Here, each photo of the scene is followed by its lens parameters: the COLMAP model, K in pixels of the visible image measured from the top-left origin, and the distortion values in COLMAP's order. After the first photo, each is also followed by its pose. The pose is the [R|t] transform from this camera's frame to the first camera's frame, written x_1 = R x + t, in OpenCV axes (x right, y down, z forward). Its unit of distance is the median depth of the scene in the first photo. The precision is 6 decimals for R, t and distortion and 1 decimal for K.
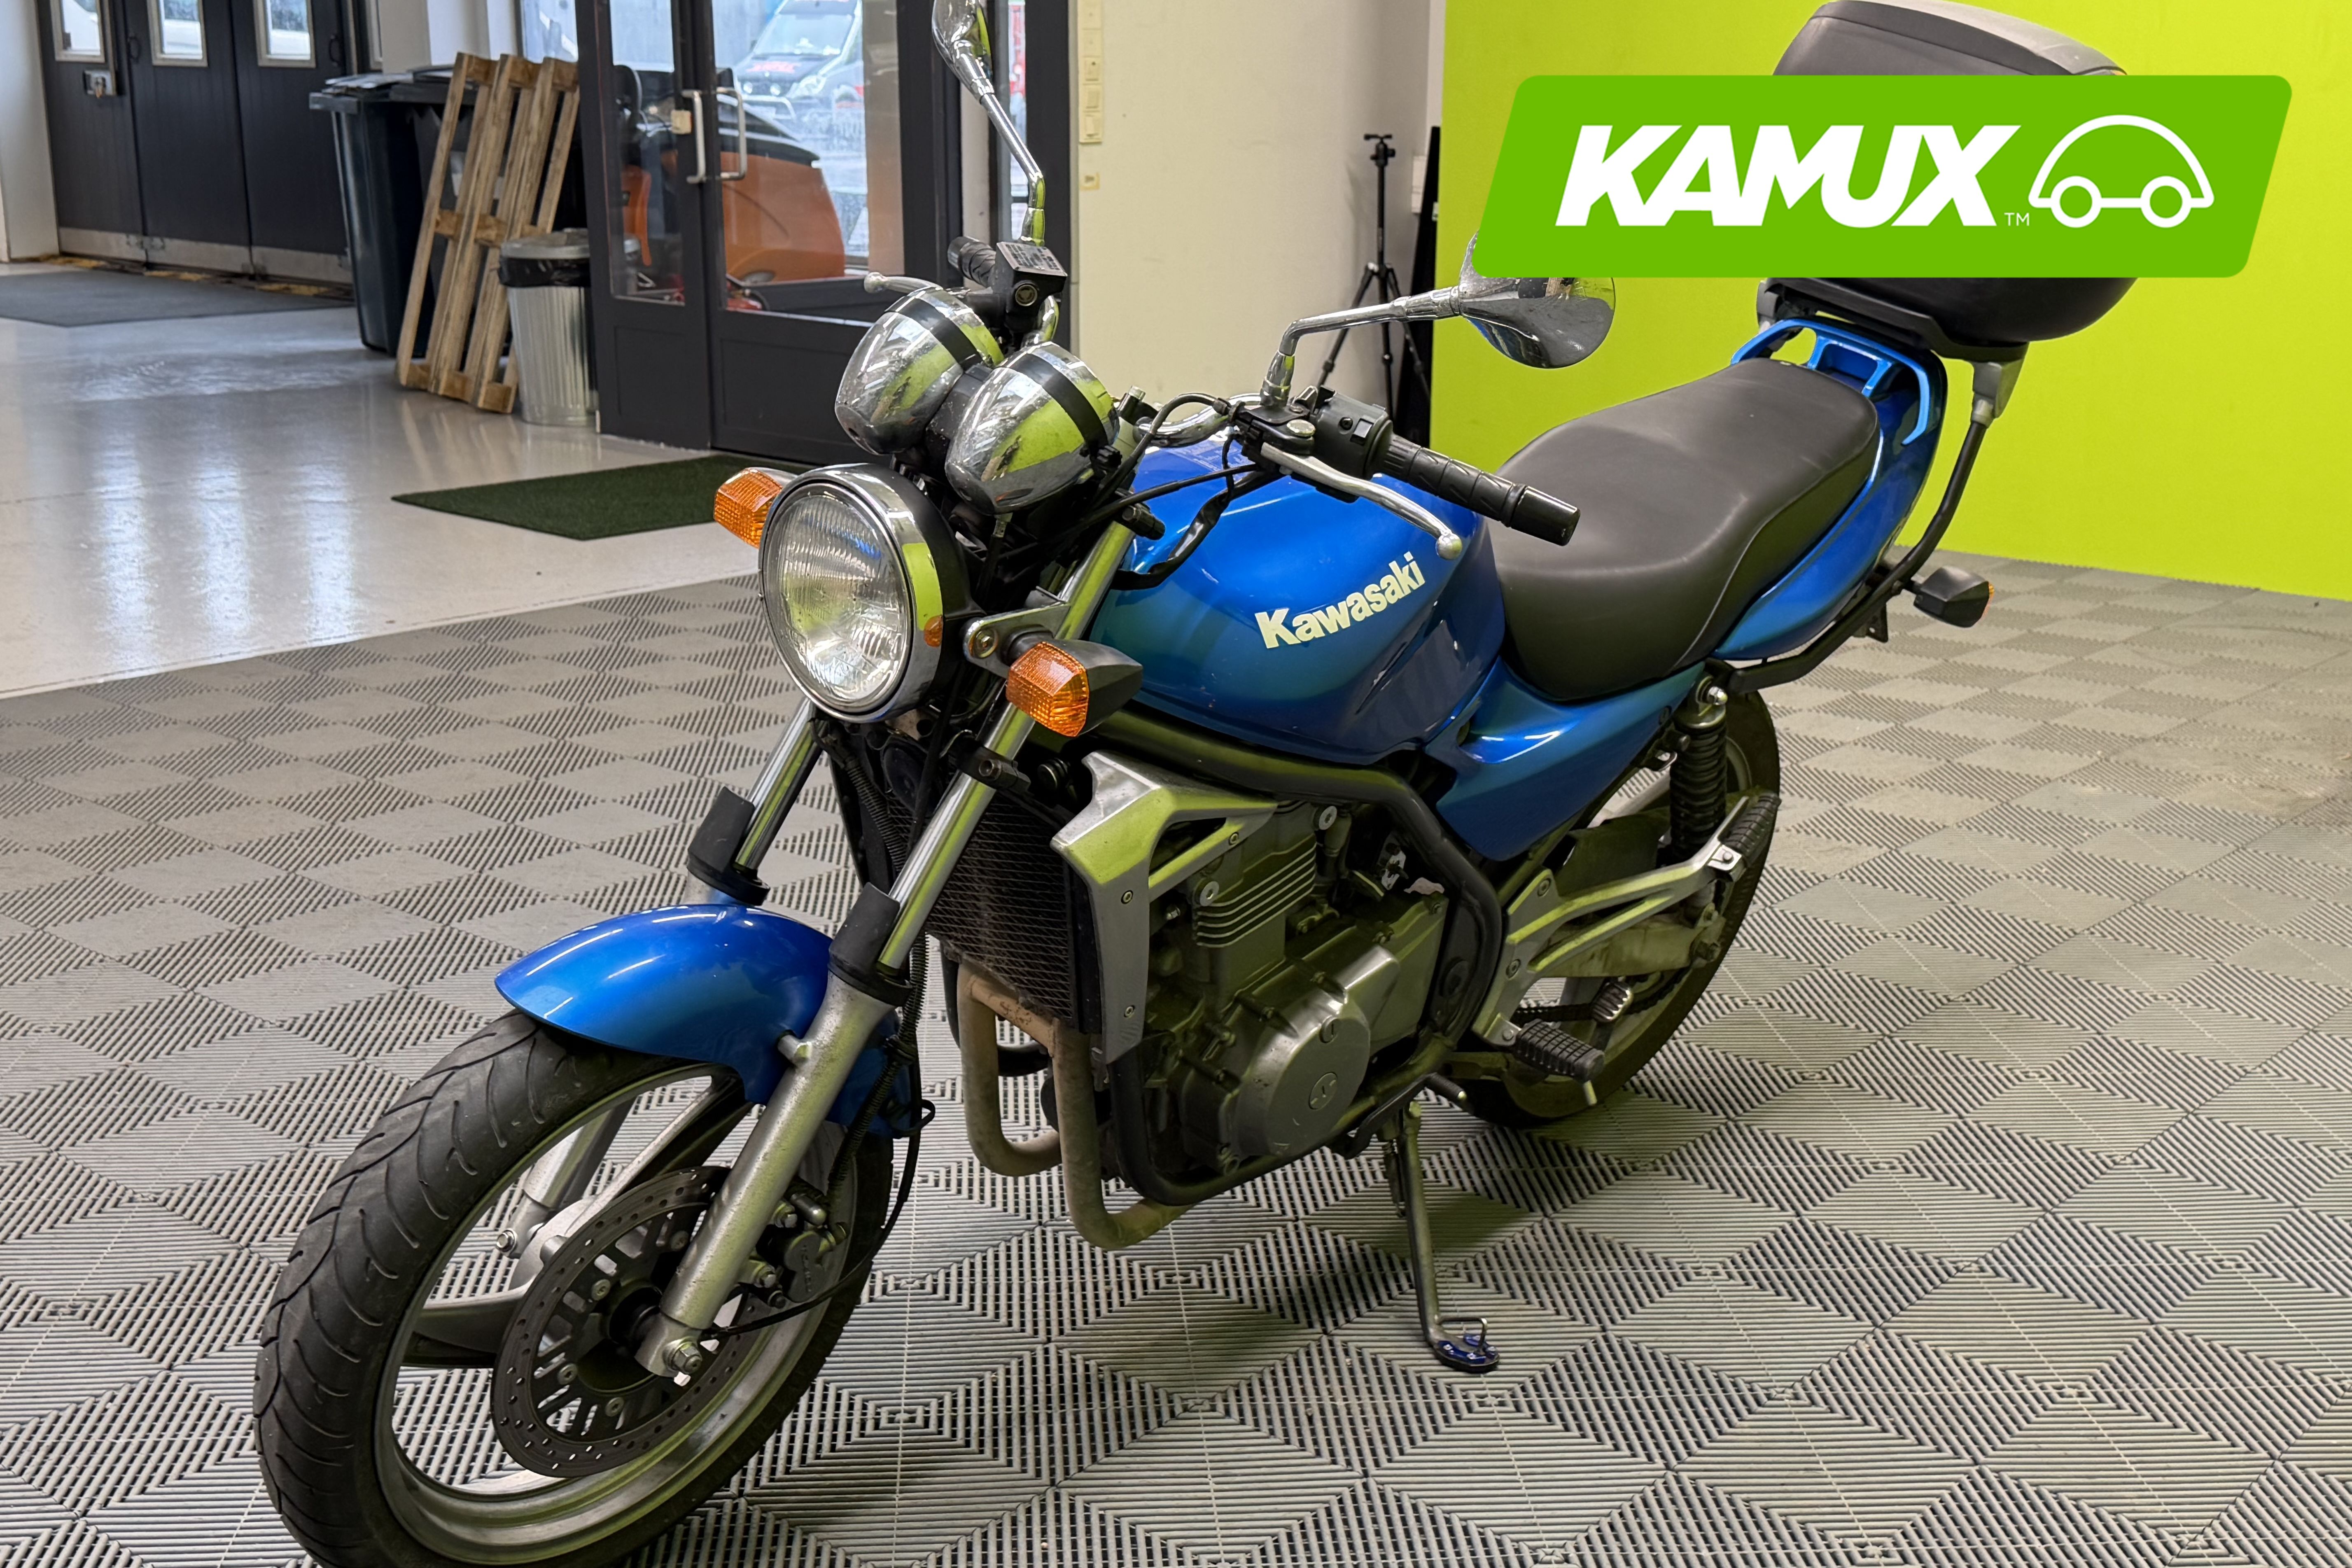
lens RADIAL K [[2778.9, 0, 1176.0], [0, 2778.9, 784.0], [0, 0, 1]] dist [-0.004770, -0.016706]
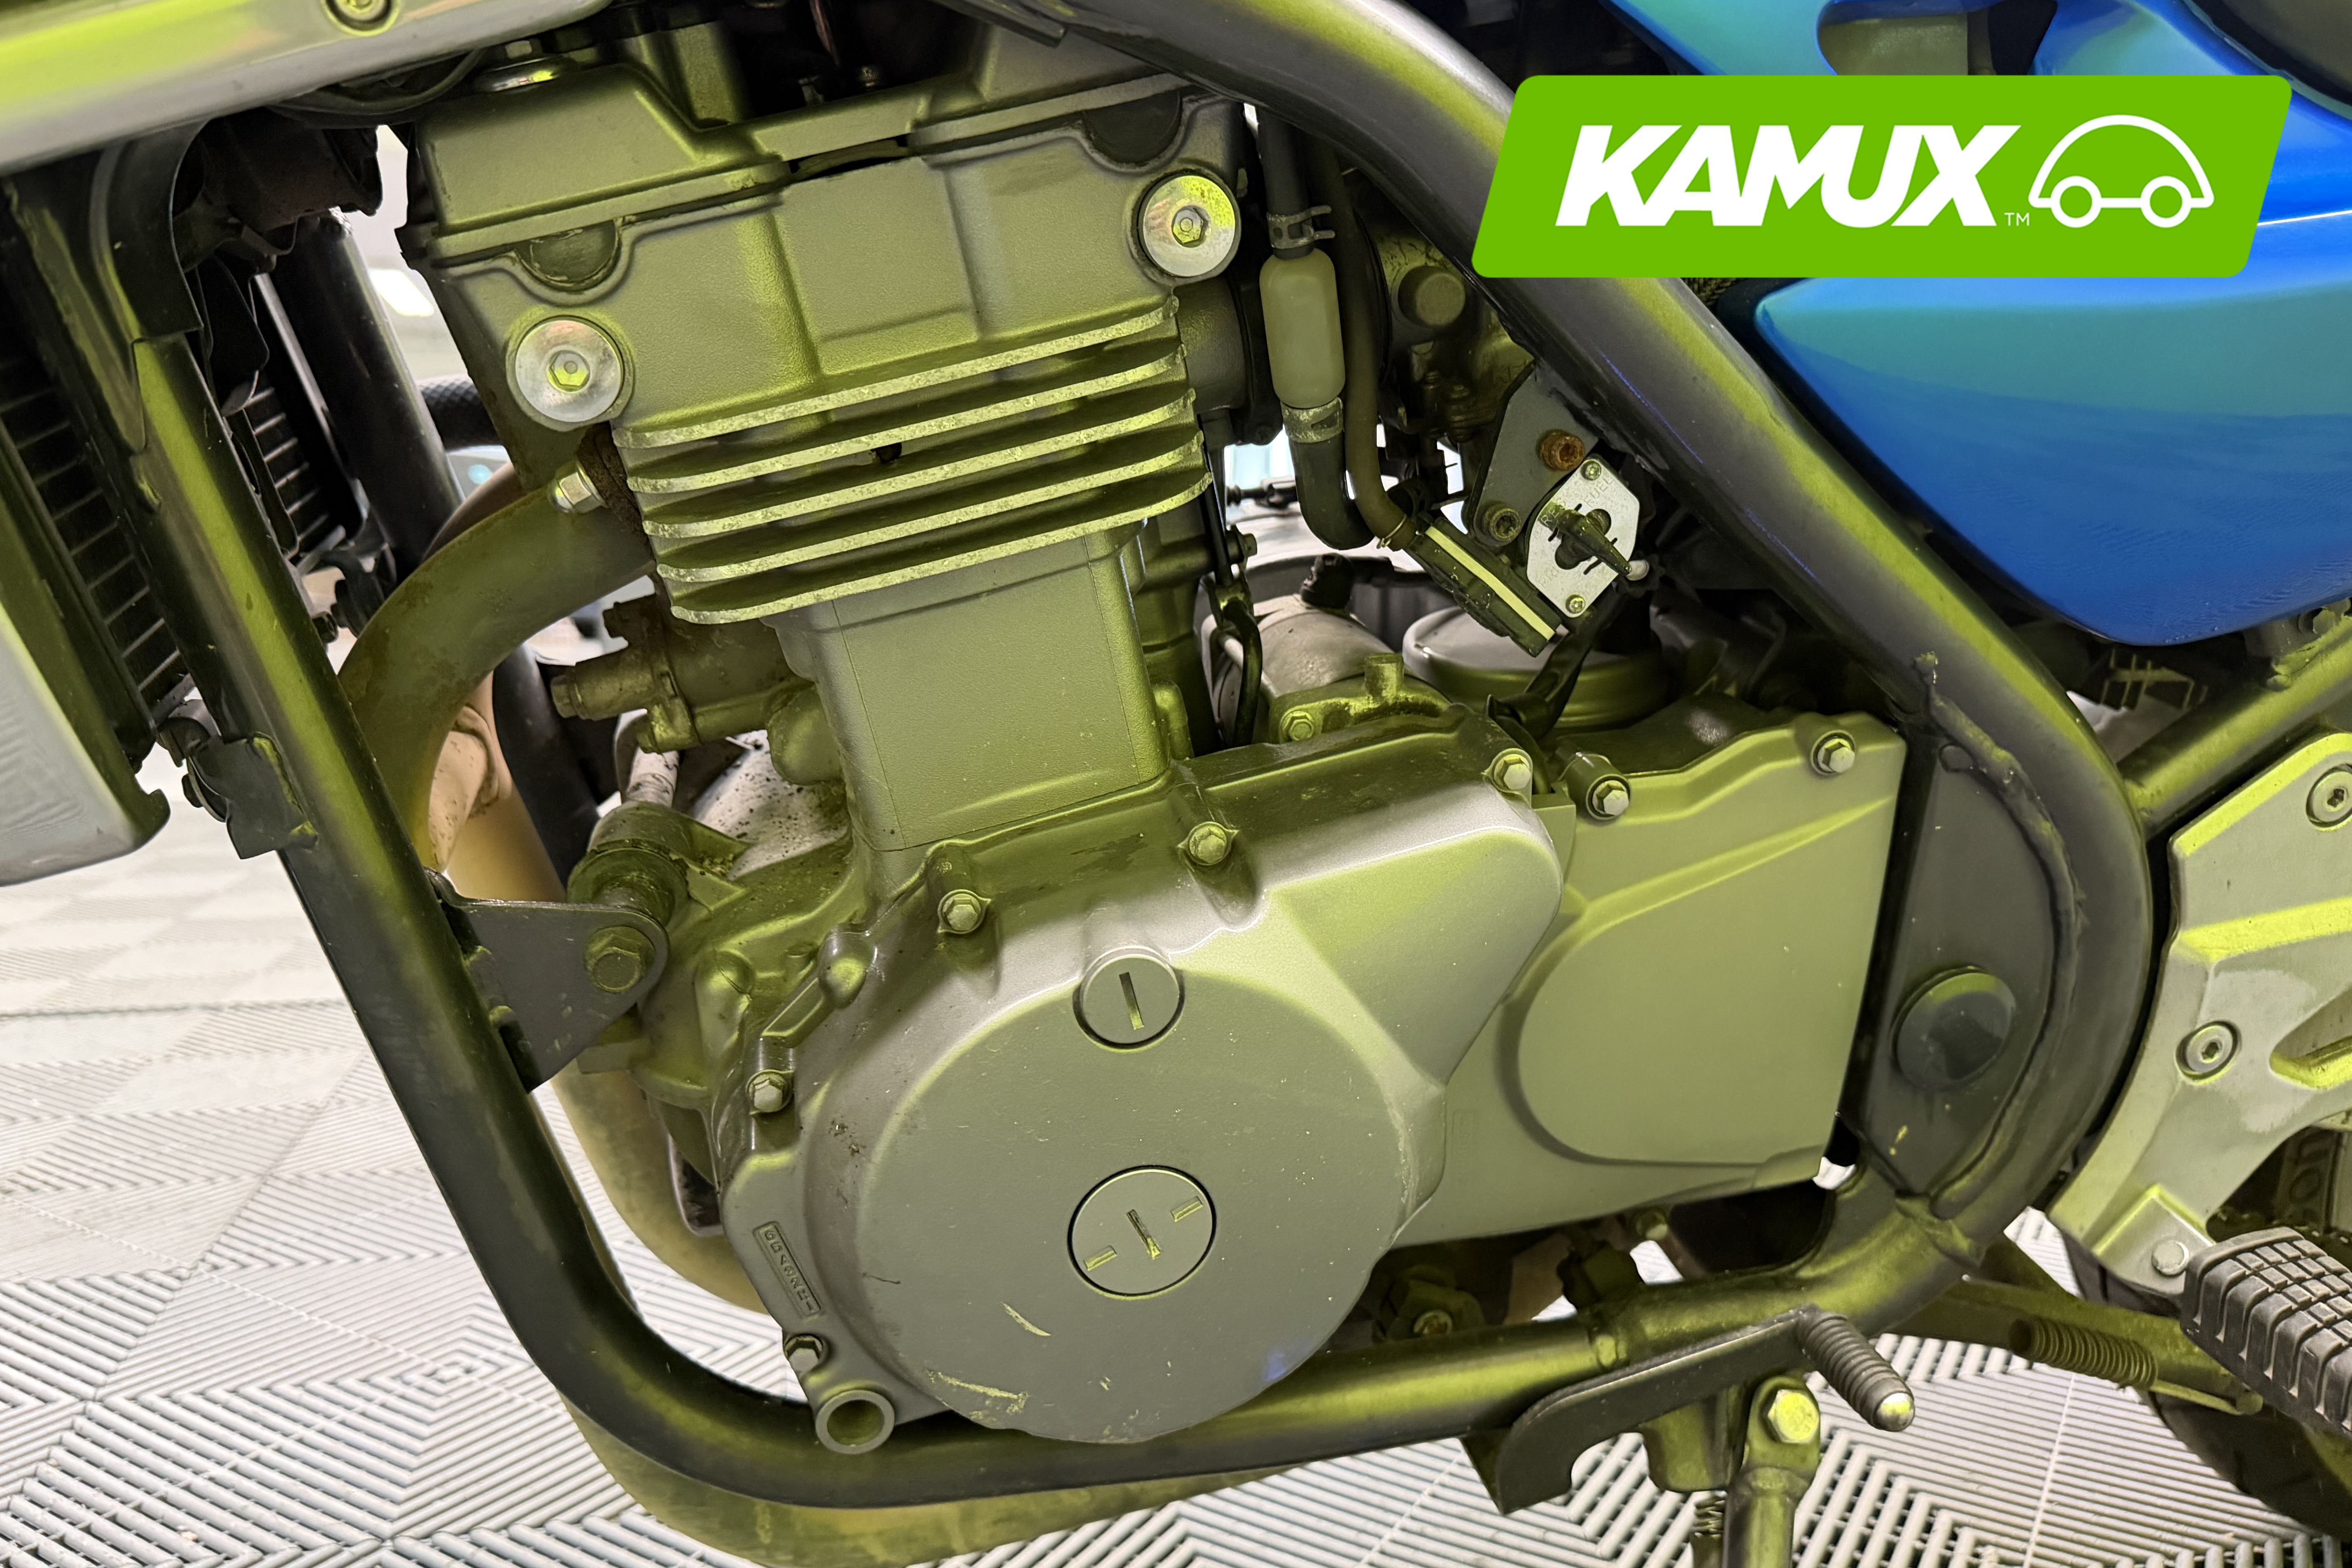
lens RADIAL K [[1706.4, 0, 1176.0], [0, 1706.4, 784.0], [0, 0, 1]] dist [0.003895, 0.000862]
pose [[0.803028, 0.052201, -0.593650, 0.143426], [-0.154750, 0.980250, -0.123134, 0.079994], [0.575498, 0.190748, 0.795247, 0.783470]]
